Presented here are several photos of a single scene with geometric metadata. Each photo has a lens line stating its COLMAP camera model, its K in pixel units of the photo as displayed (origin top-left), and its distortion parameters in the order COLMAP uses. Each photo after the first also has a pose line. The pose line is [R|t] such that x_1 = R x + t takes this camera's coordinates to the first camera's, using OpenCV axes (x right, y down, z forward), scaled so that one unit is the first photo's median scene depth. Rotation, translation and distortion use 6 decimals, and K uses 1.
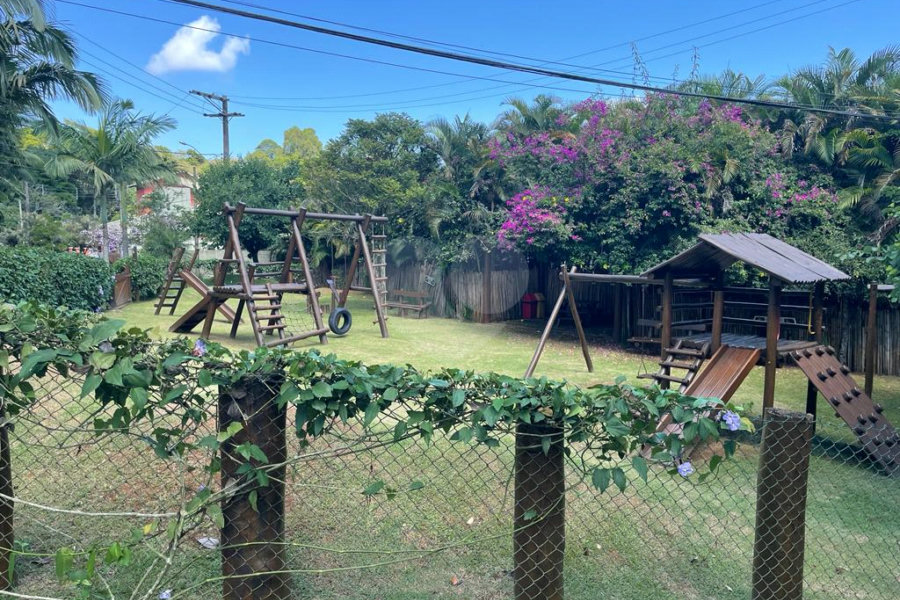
lens RADIAL K [[689.2, 0, 446.6], [0, 689.2, 305.7], [0, 0, 1]] dist [0.106811, -0.153718]
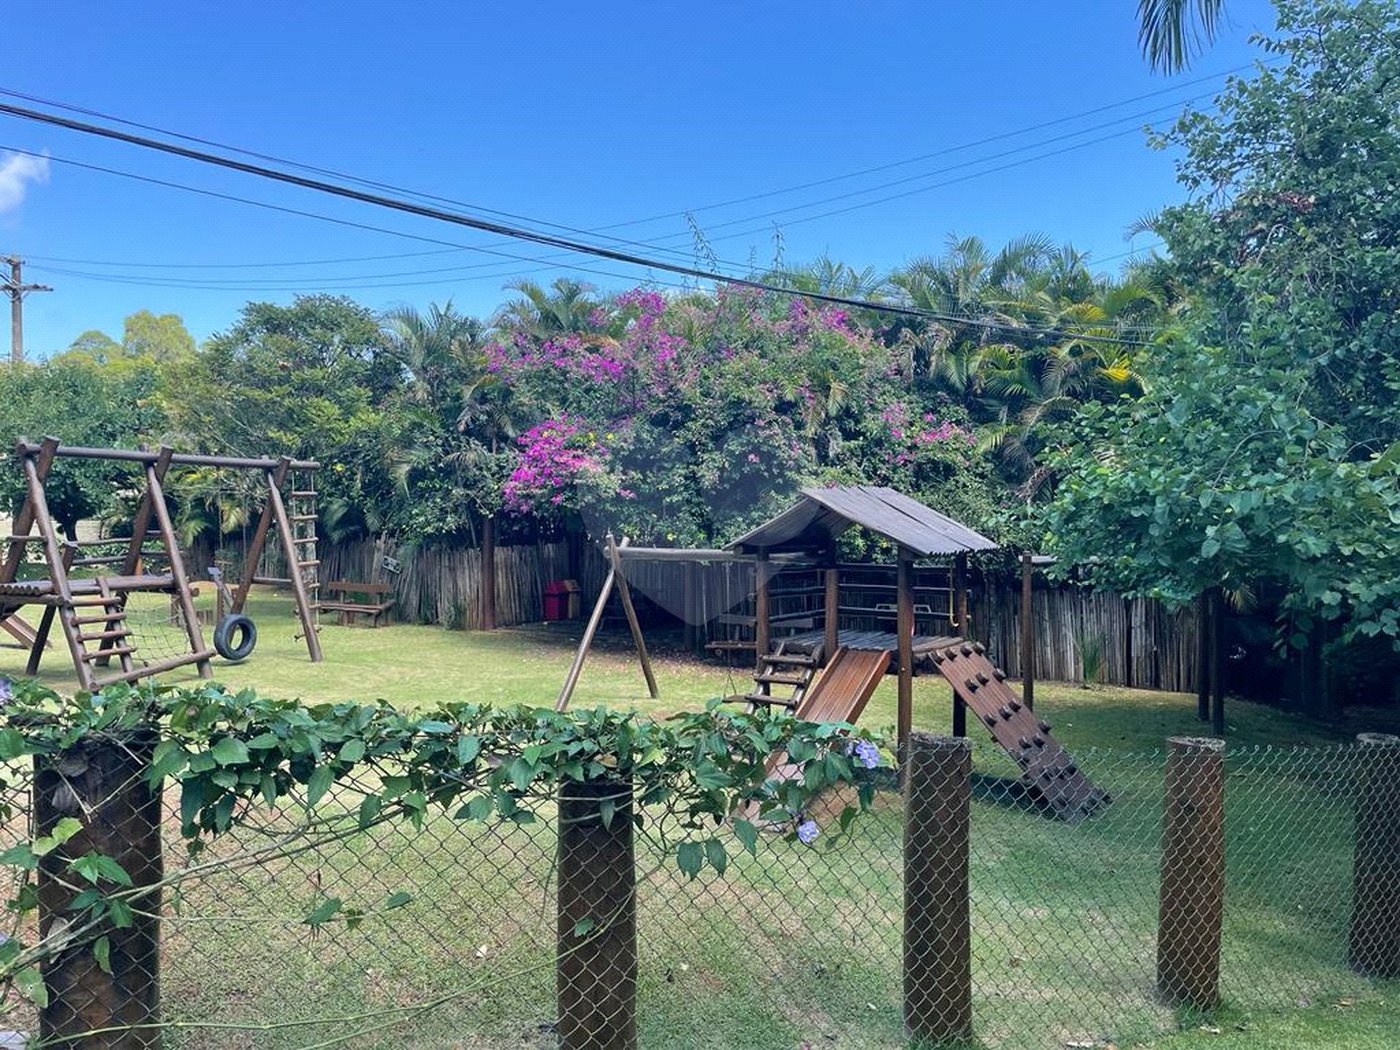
lens RADIAL K [[1072.0, 0, 700.0], [0, 1072.0, 525.0], [0, 0, 1]] dist [0.099458, -0.143303]
pose [[0.966888, -0.014375, 0.254797, -0.005718], [0.032088, 0.997337, -0.065496, 0.000518], [-0.253176, 0.071503, 0.964774, -0.001958]]
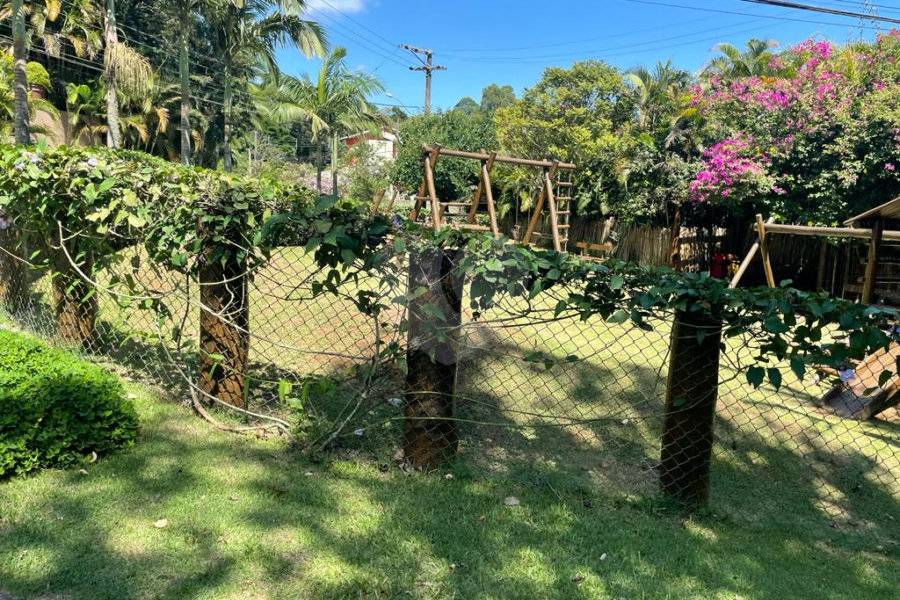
lens RADIAL K [[685.5, 0, 453.5], [0, 685.5, 308.9], [0, 0, 1]] dist [0.099175, -0.128477]
pose [[0.965777, 0.082213, -0.246000, 0.008368], [-0.067068, 0.995336, 0.069337, 0.025545], [0.250553, -0.050466, 0.966787, -0.024327]]
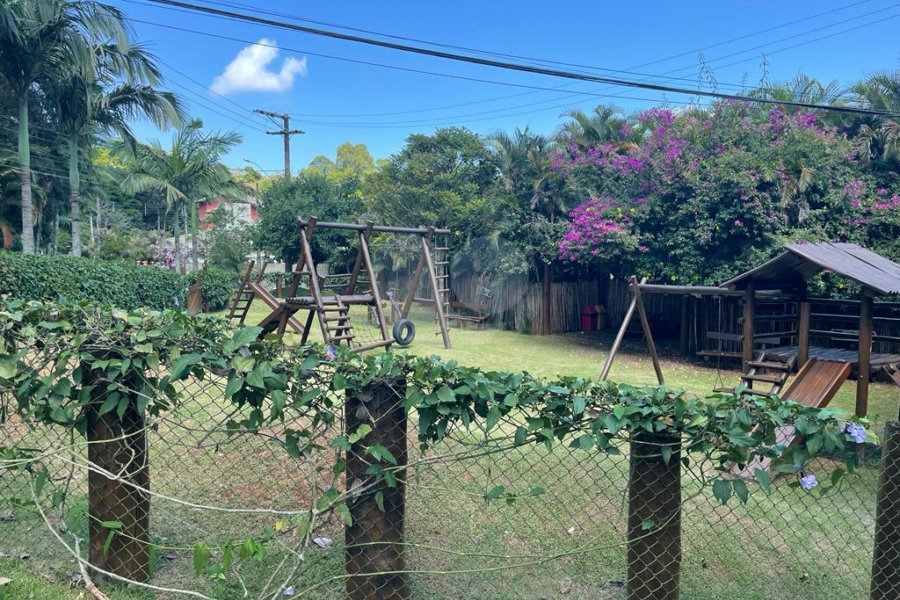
lens RADIAL K [[689.2, 0, 439.3], [0, 689.2, 304.5], [0, 0, 1]] dist [0.104310, -0.144981]
pose [[0.996822, 0.001457, -0.079644, -0.023176], [-0.003038, 0.999801, -0.019736, 0.001598], [0.079599, 0.019915, 0.996628, -0.005925]]
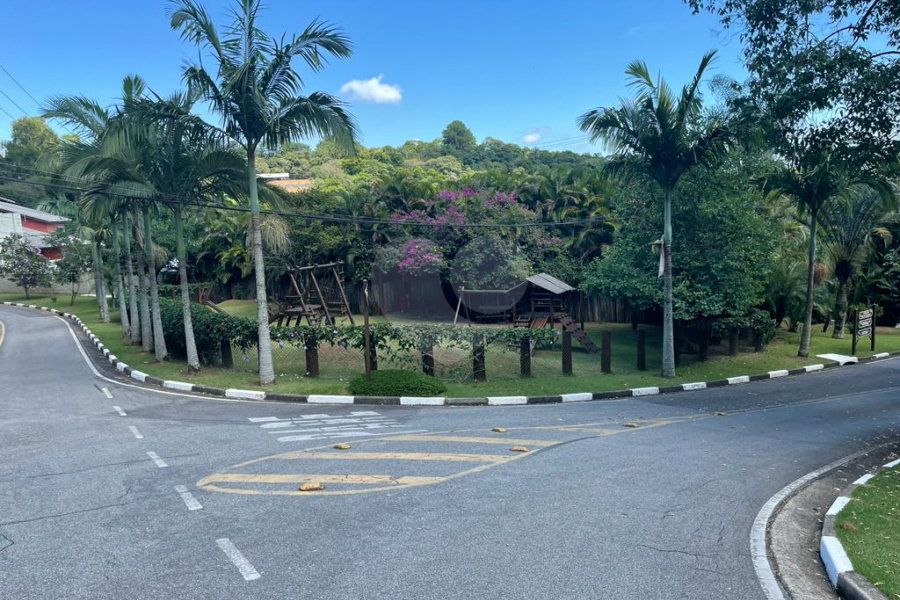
lens RADIAL K [[685.5, 0, 453.5], [0, 685.5, 308.9], [0, 0, 1]] dist [0.099175, -0.128477]
pose [[0.933249, -0.093807, 0.346767, -0.506535], [0.082072, 0.995450, 0.048409, -0.079747], [-0.349730, -0.016718, 0.936701, -0.856762]]
